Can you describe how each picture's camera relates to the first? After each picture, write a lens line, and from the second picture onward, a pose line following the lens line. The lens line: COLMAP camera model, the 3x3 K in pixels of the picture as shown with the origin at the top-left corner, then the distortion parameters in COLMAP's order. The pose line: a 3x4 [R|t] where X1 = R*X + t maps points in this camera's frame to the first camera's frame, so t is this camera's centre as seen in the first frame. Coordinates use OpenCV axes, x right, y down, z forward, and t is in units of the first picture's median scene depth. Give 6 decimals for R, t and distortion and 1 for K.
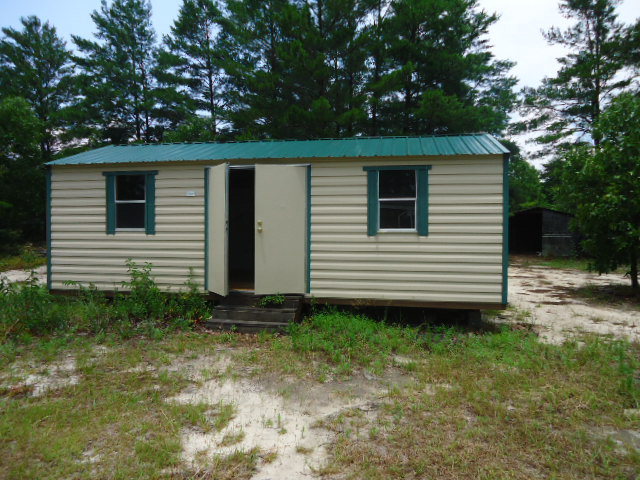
lens RADIAL K [[469.4, 0, 308.8], [0, 469.4, 225.4], [0, 0, 1]] dist [0.034860, -0.028987]
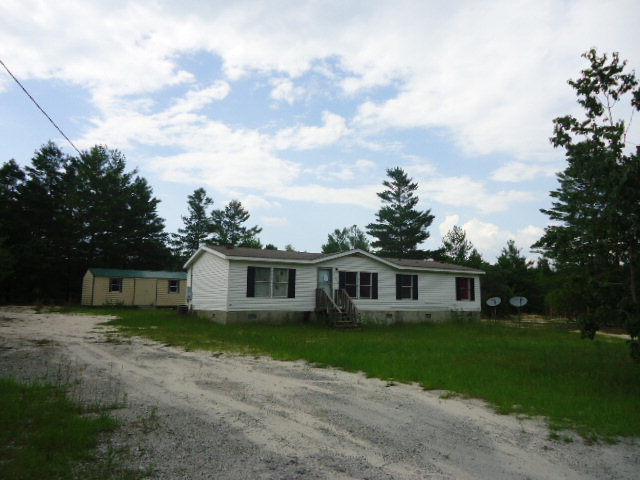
lens RADIAL K [[469.4, 0, 323.2], [0, 469.4, 241.6], [0, 0, 1]] dist [0.034860, -0.028987]
pose [[0.661594, 0.096298, 0.743654, -2.255112], [-0.009014, 0.992669, -0.120524, 0.055279], [-0.749808, 0.073035, 0.657612, -3.184751]]
